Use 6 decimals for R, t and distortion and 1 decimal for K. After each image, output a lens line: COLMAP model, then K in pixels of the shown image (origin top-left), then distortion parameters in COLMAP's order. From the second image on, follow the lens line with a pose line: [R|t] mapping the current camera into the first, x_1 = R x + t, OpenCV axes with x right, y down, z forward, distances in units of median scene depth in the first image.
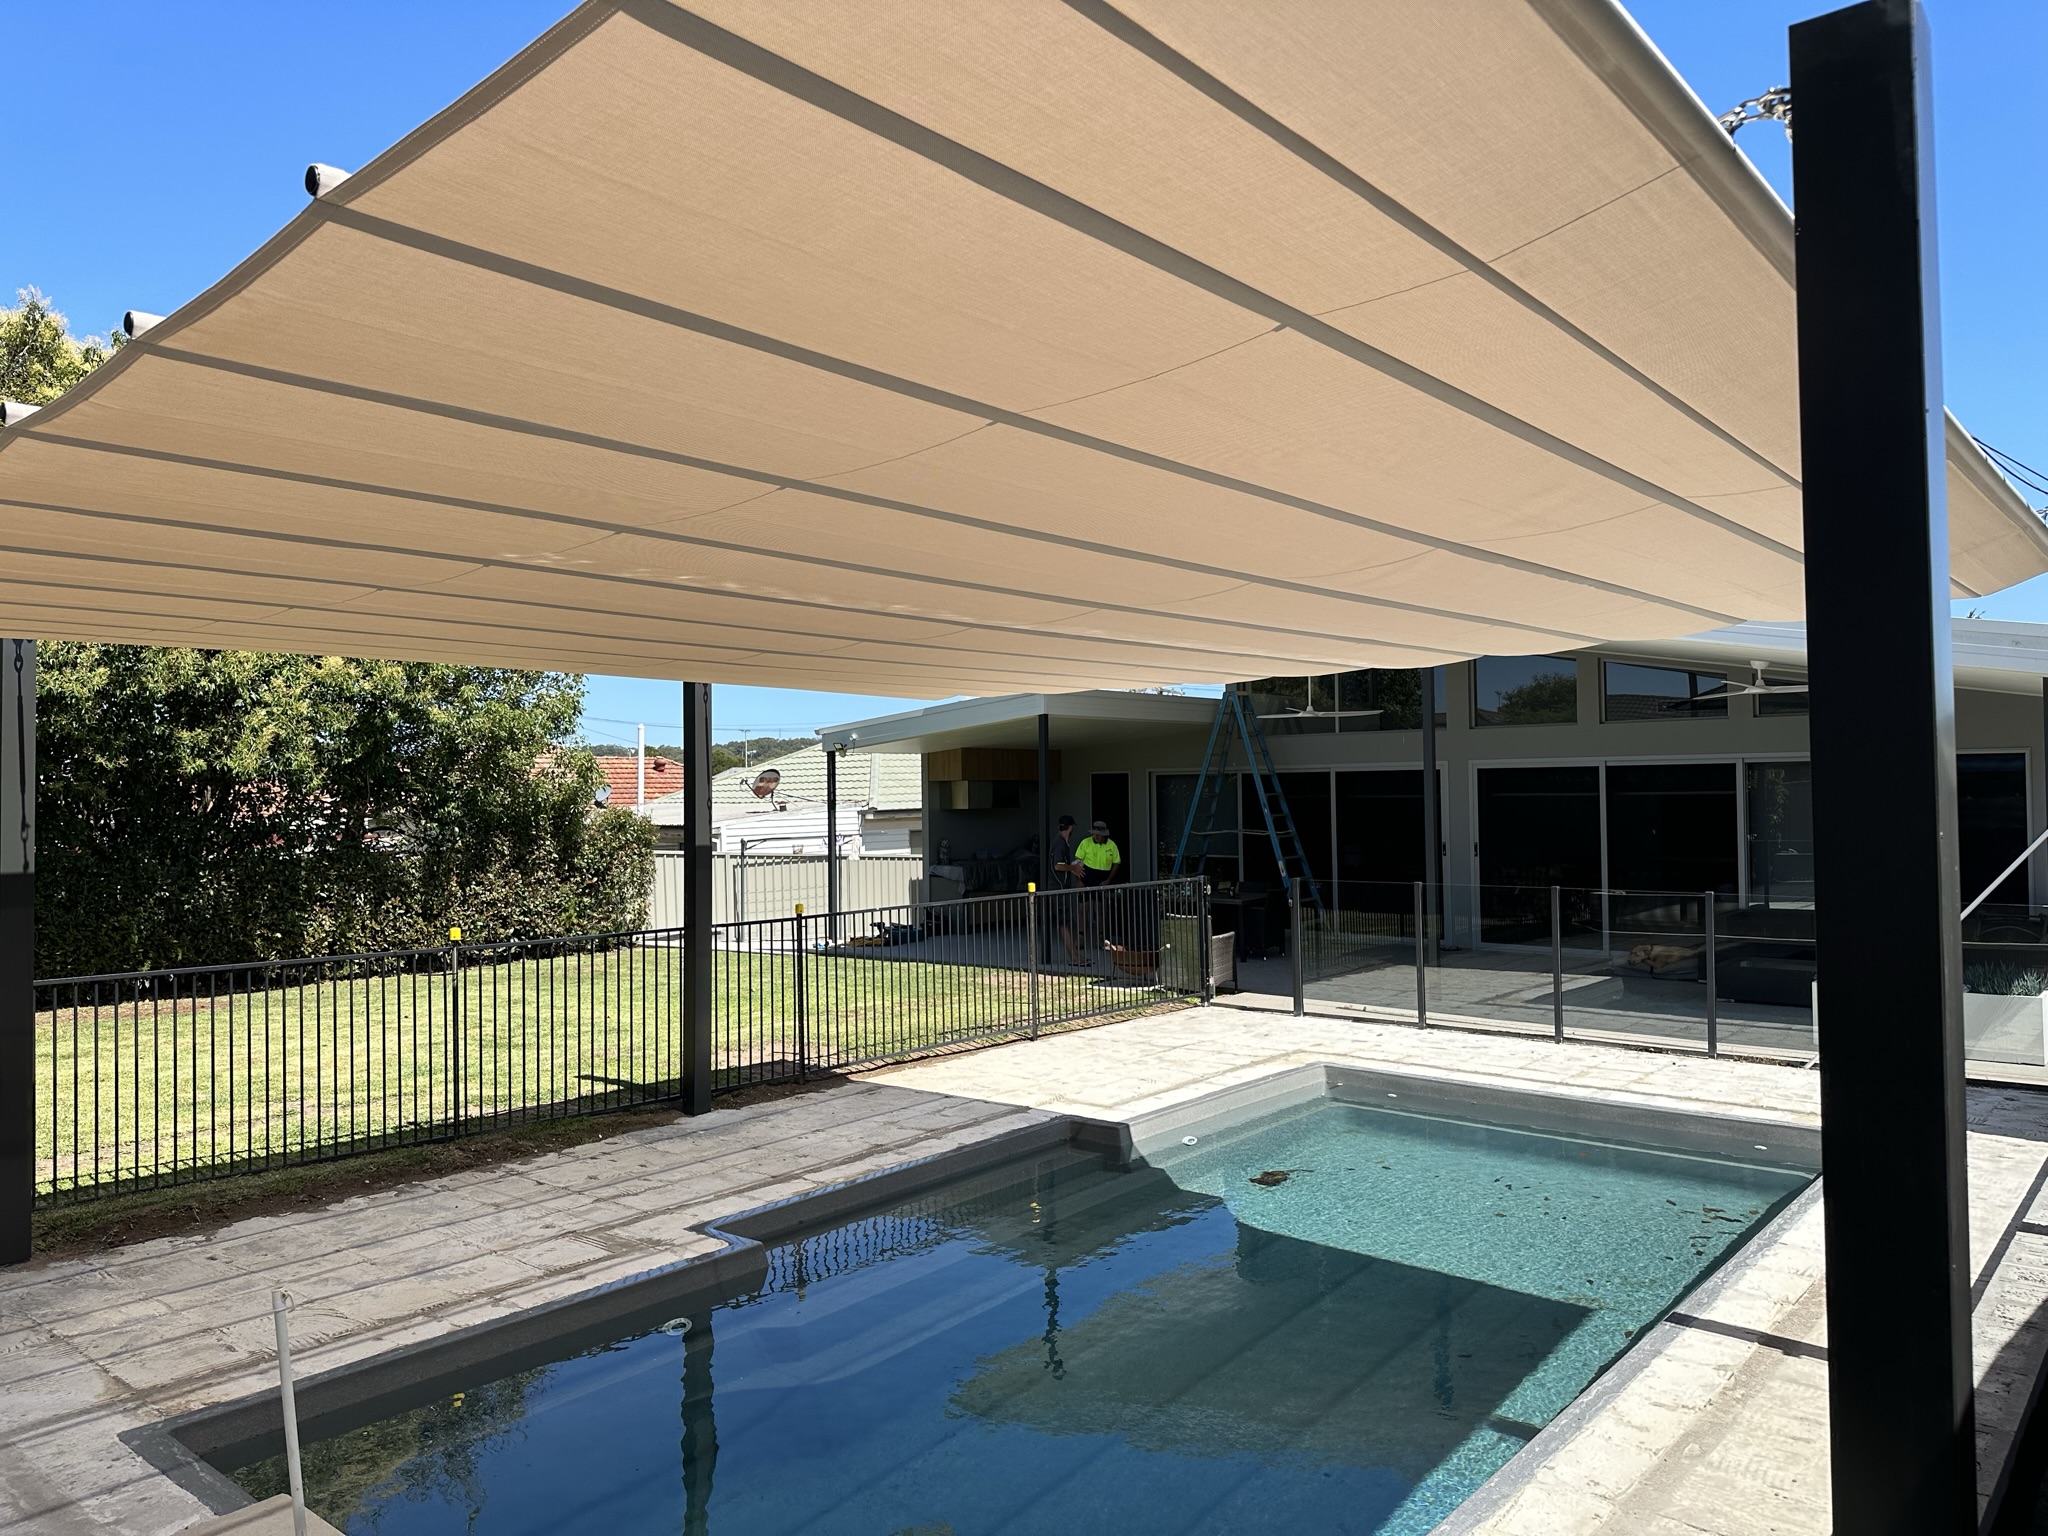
lens RADIAL K [[1417.1, 0, 1008.0], [0, 1417.1, 769.4], [0, 0, 1]] dist [0.067356, -0.091461]
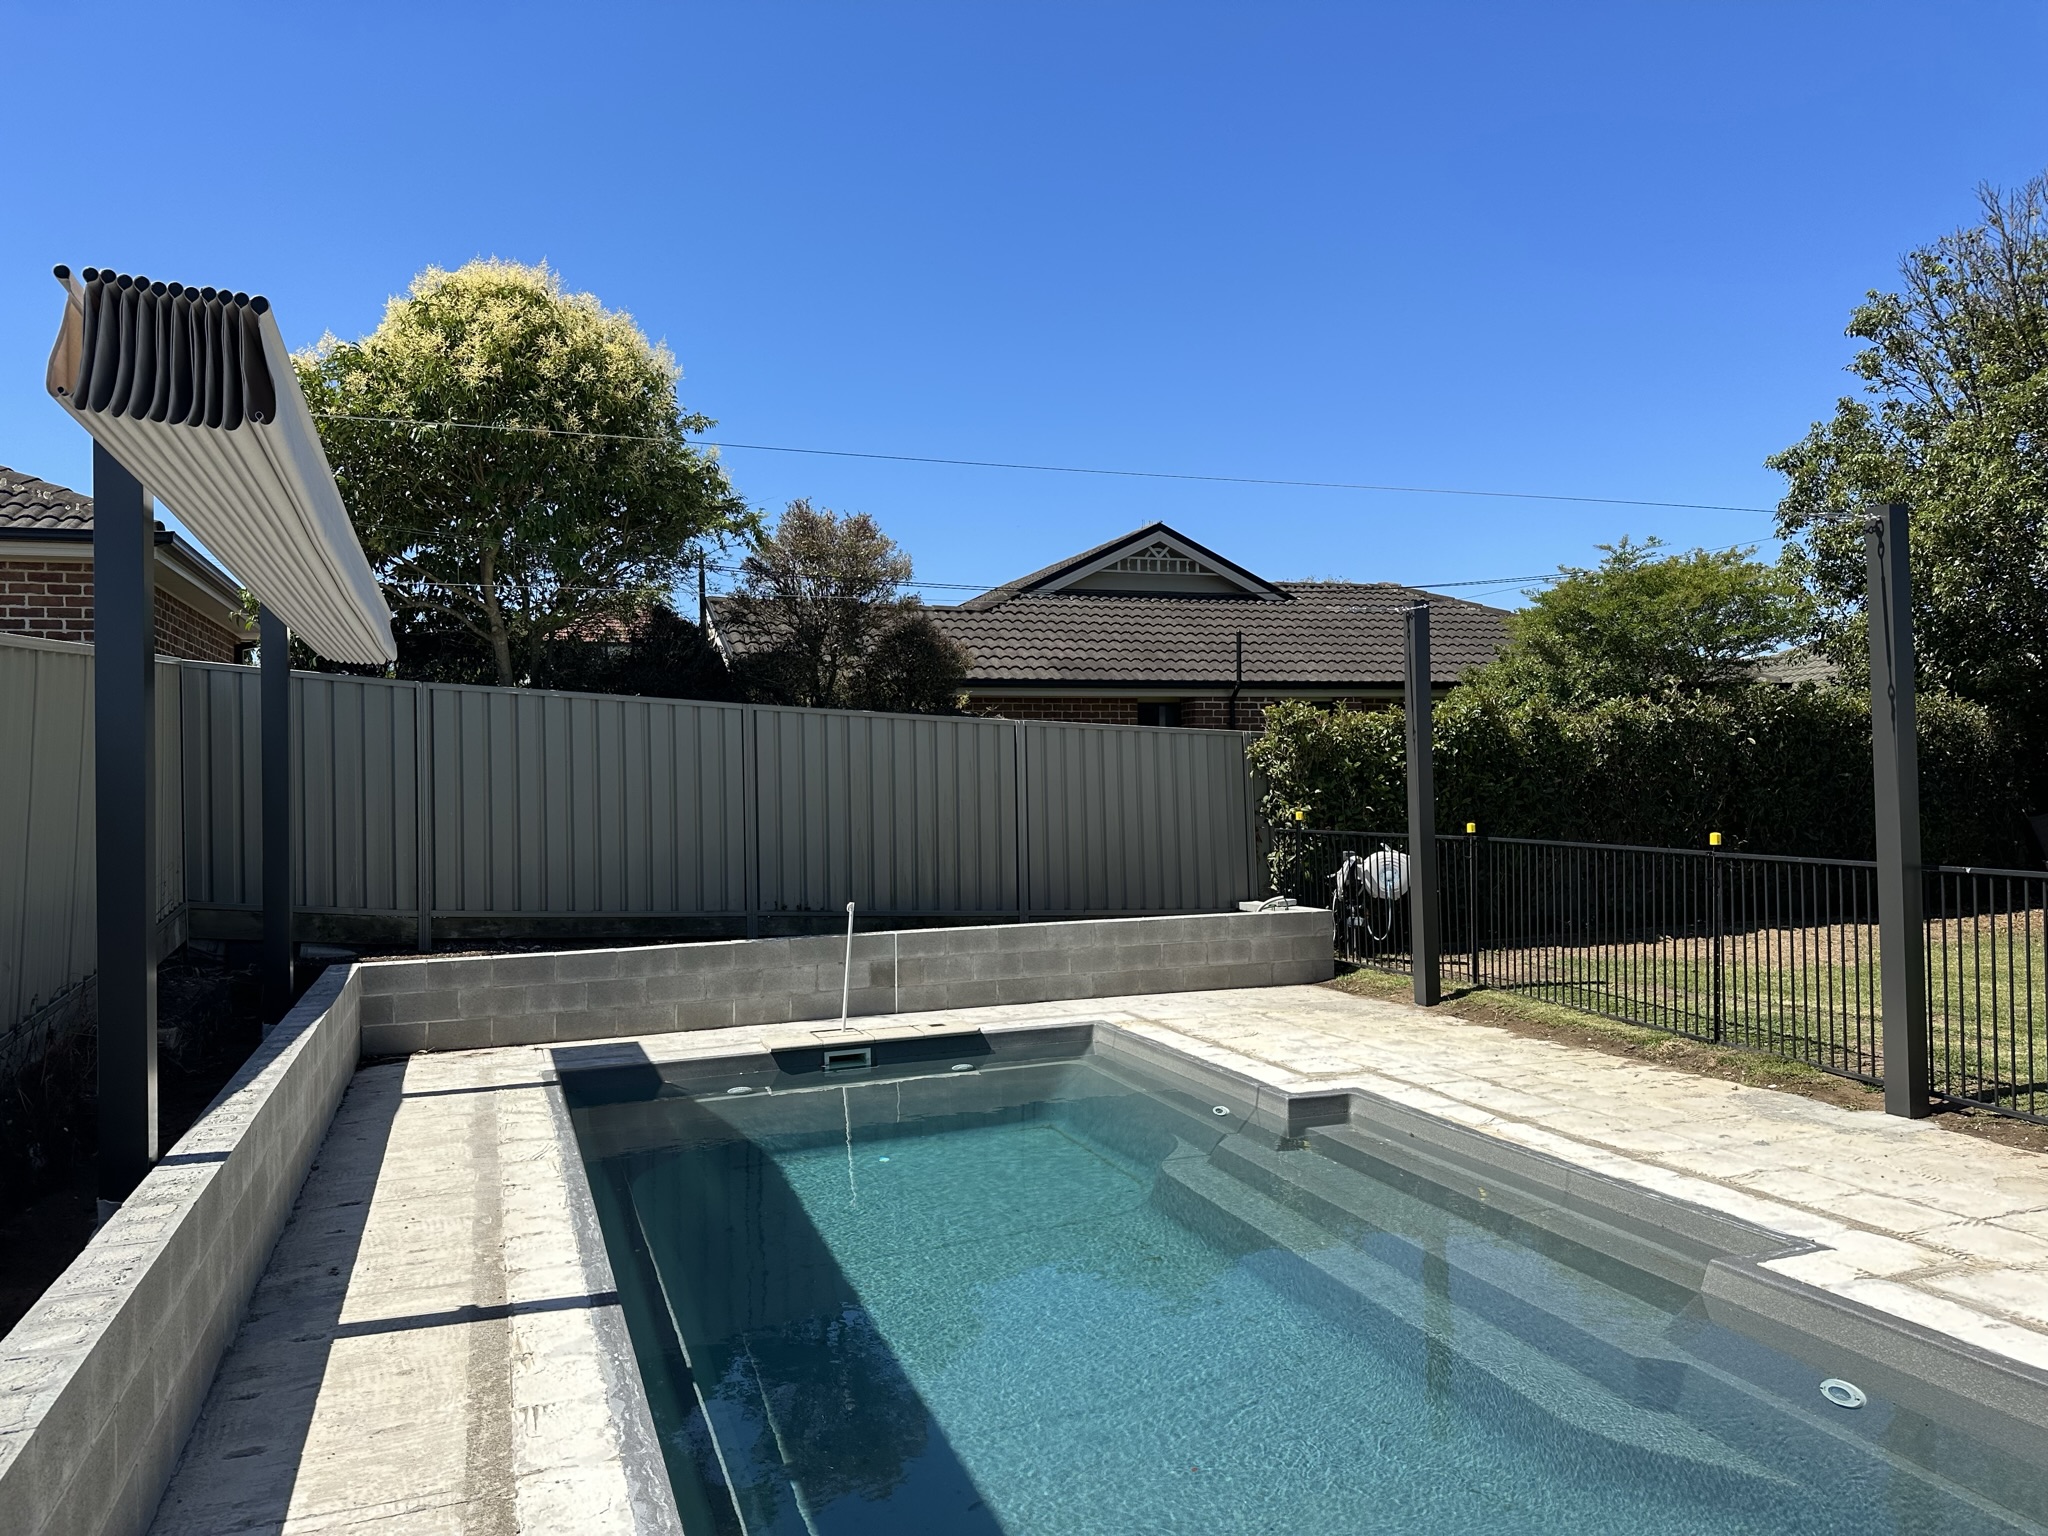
lens RADIAL K [[1417.1, 0, 1008.0], [0, 1417.1, 769.4], [0, 0, 1]] dist [0.067356, -0.091461]
pose [[-0.480268, 0.011845, -0.877042, 0.836767], [0.050093, 0.998647, -0.013943, 0.069705], [0.875690, -0.050630, -0.480212, 1.246902]]
